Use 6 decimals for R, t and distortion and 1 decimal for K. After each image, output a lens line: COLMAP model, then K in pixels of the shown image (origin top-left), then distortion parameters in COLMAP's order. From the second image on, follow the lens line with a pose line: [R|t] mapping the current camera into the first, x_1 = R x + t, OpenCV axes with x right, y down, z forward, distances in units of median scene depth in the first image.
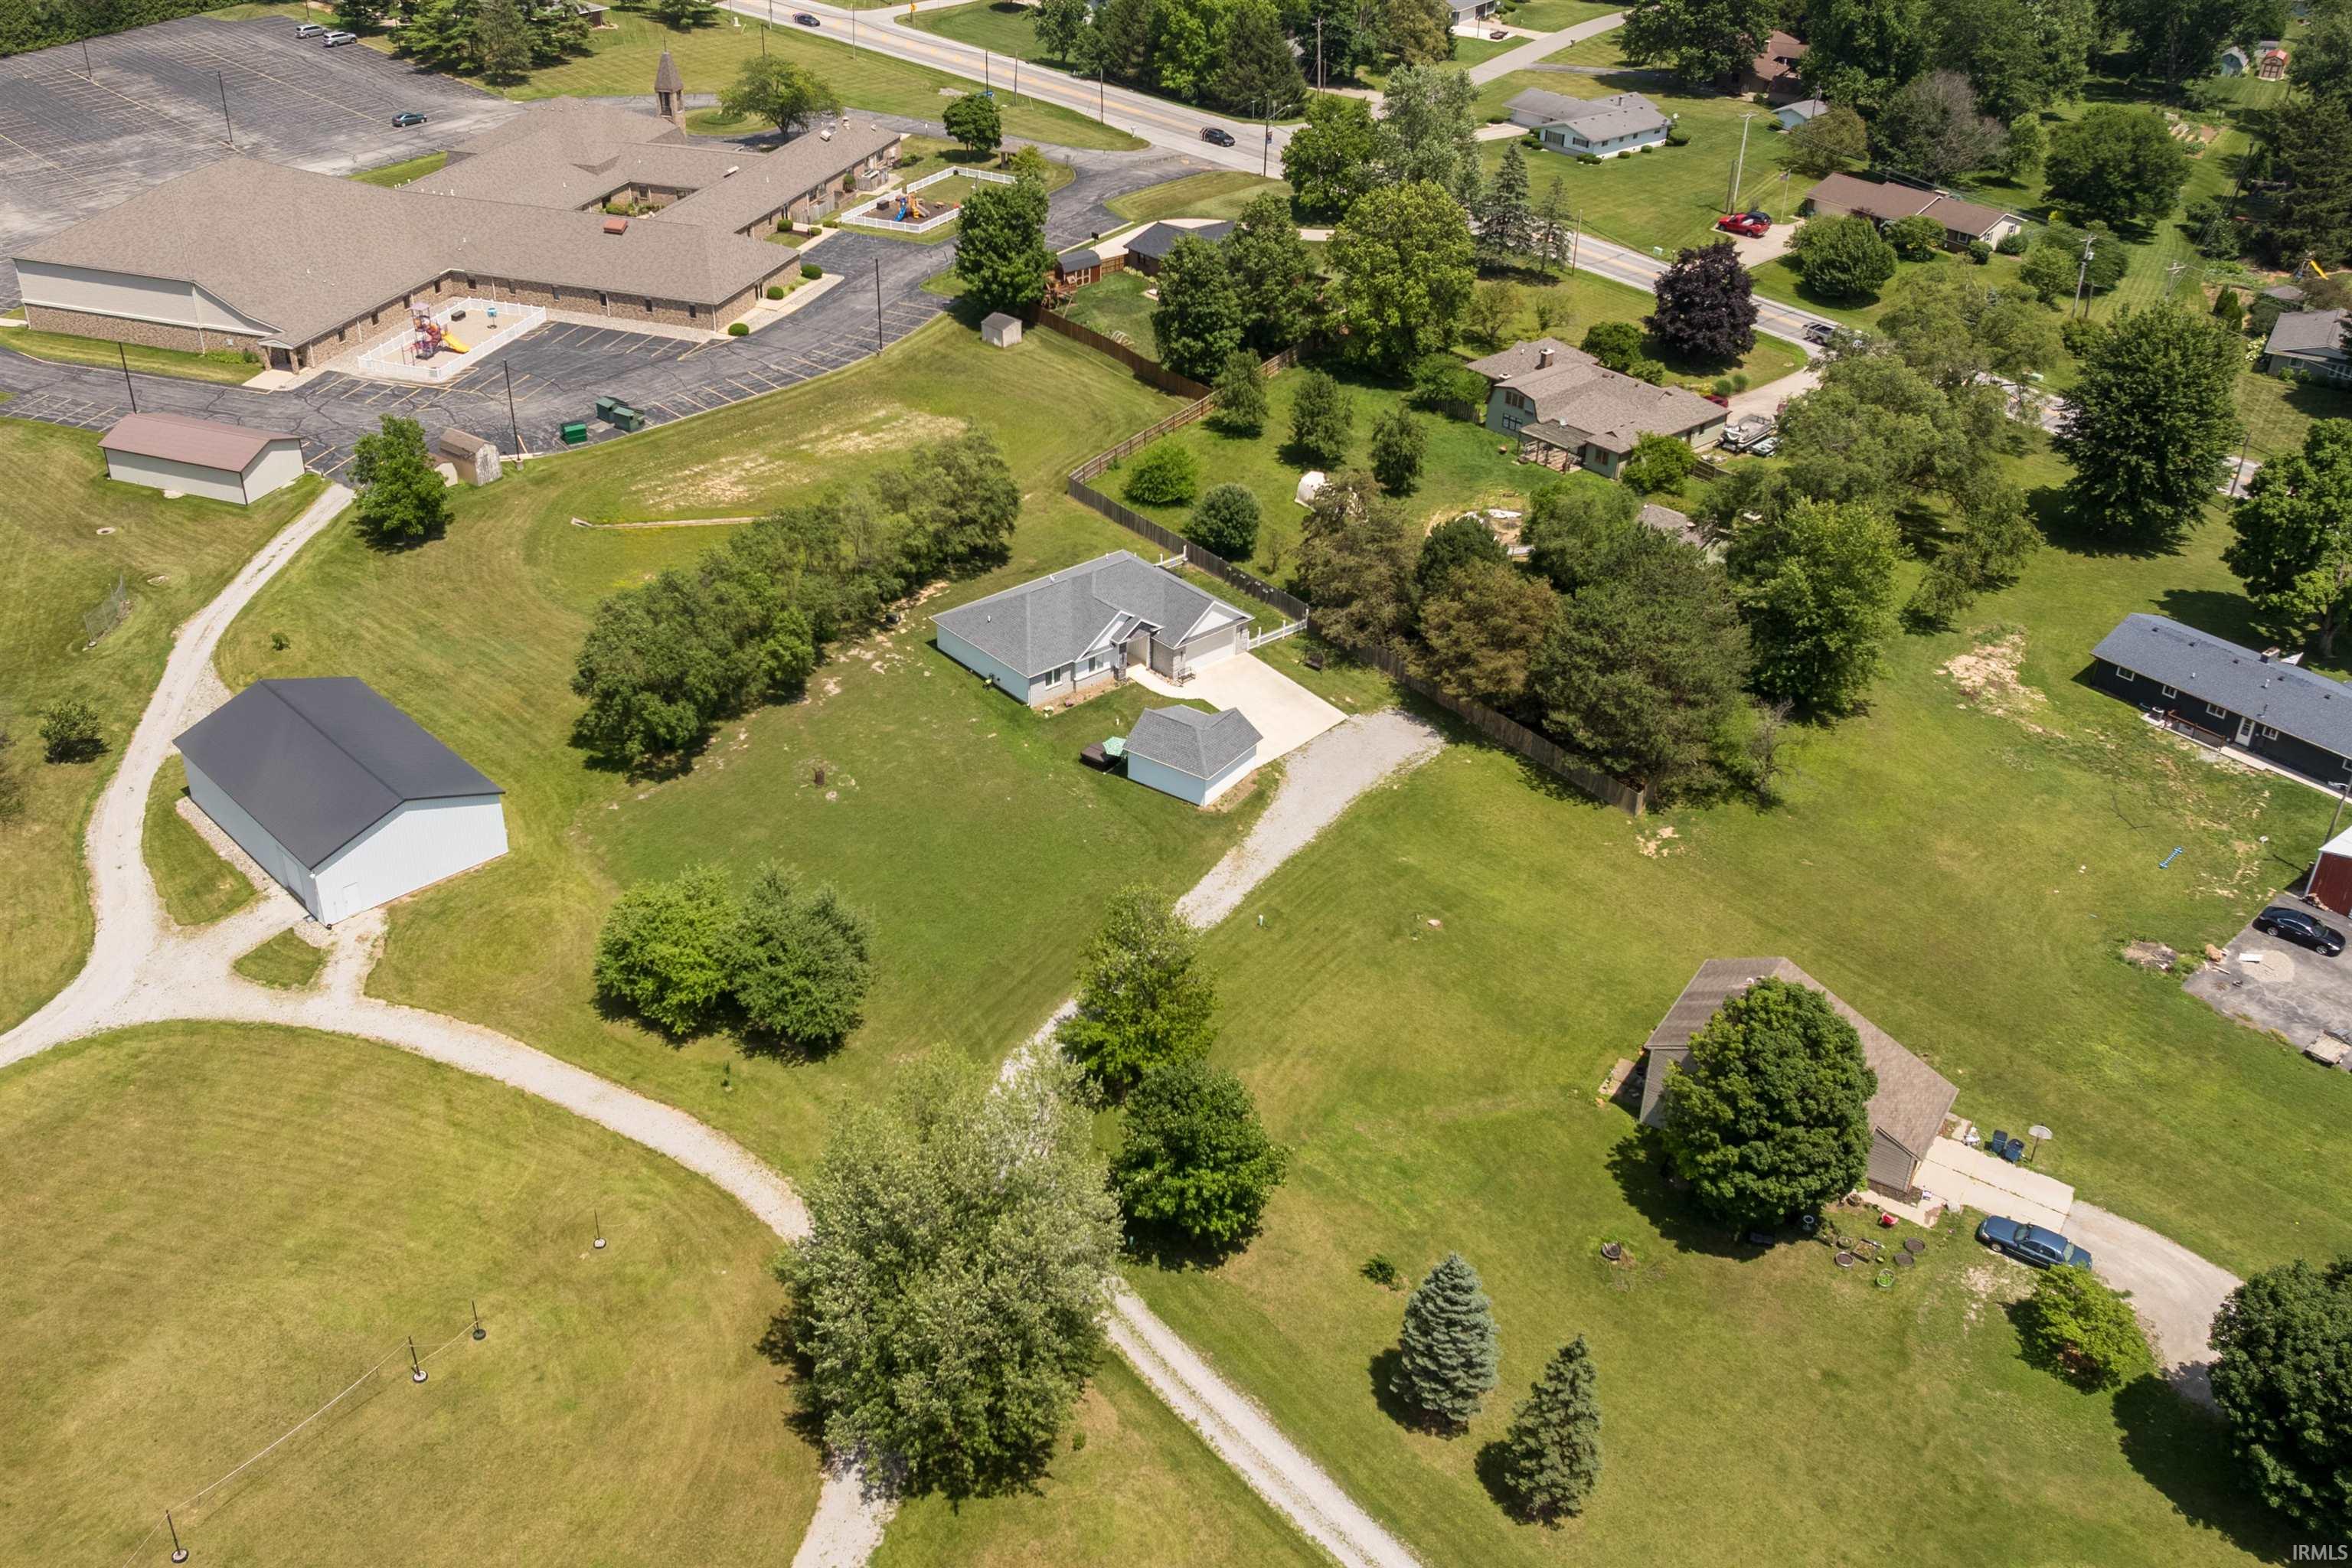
lens RADIAL K [[2161.9, 0, 1095.1], [0, 2161.9, 721.7], [0, 0, 1]] dist [0.005925, -0.070173]
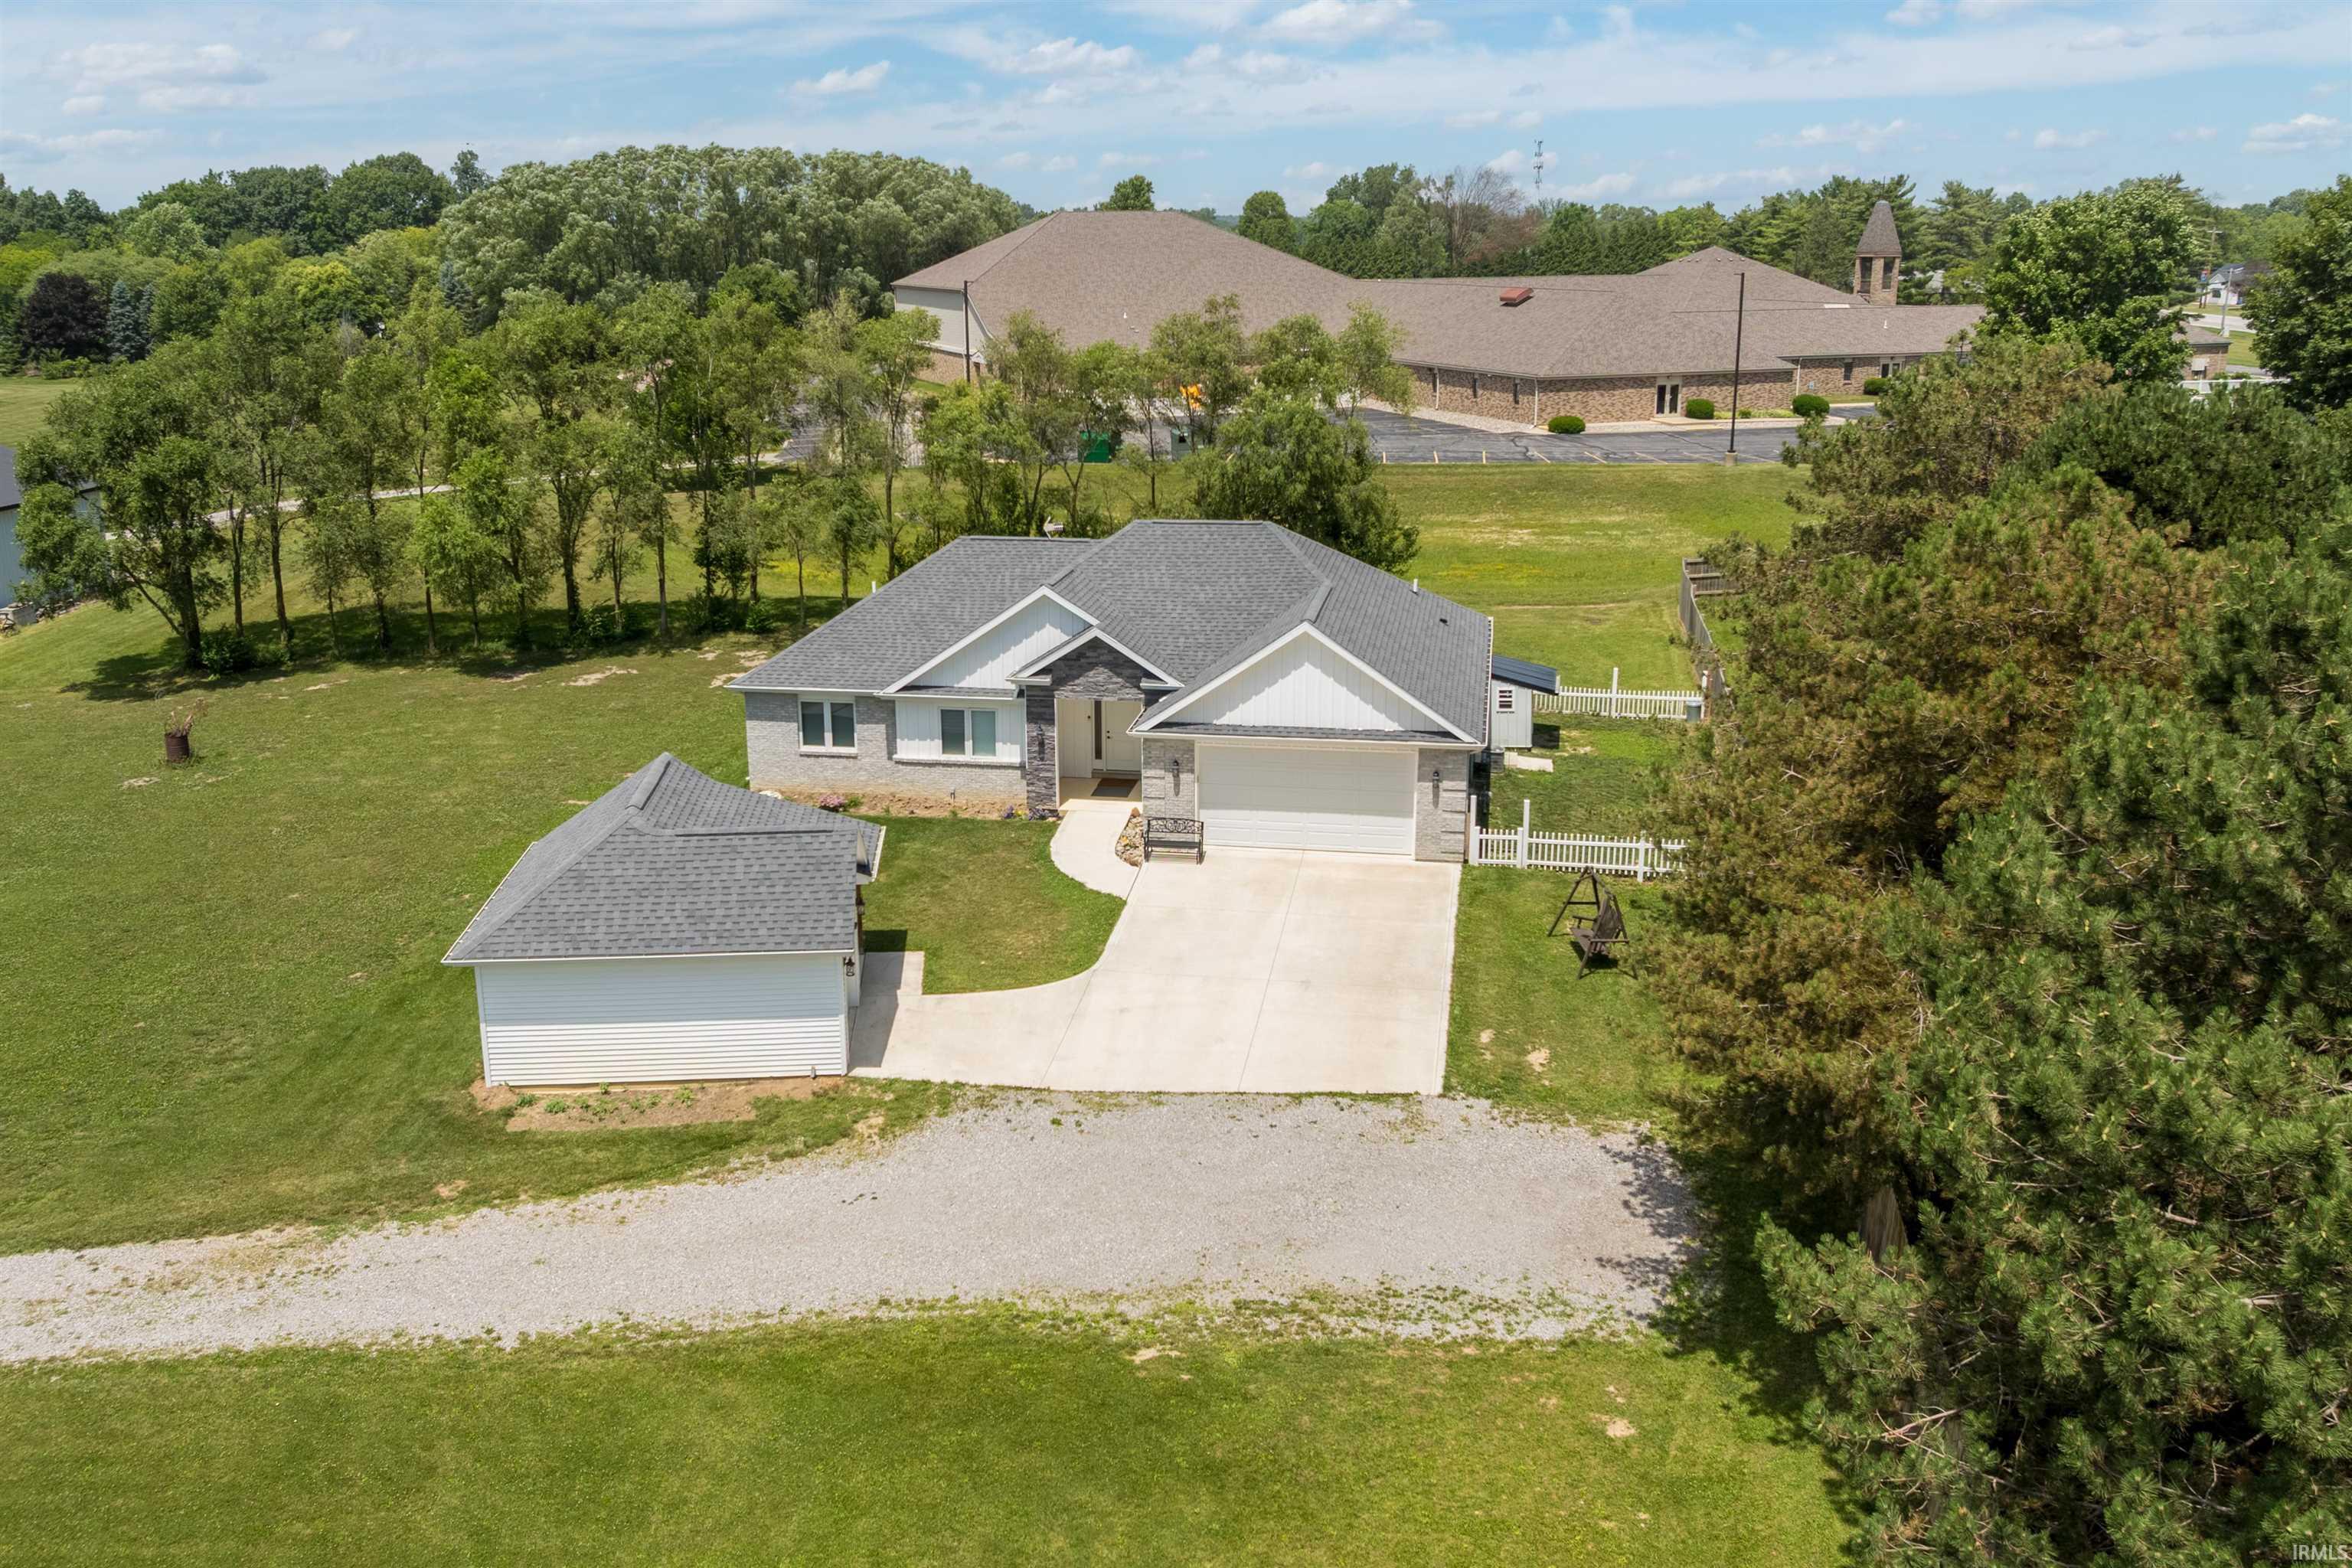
lens RADIAL K [[1997.7, 0, 1130.4], [0, 1997.7, 785.1], [0, 0, 1]] dist [-0.016138, -0.003728]
pose [[0.641096, 0.191632, -0.743151, 0.250666], [-0.367582, 0.926703, -0.078139, -0.004083], [0.673706, 0.323264, 0.664546, 0.801401]]
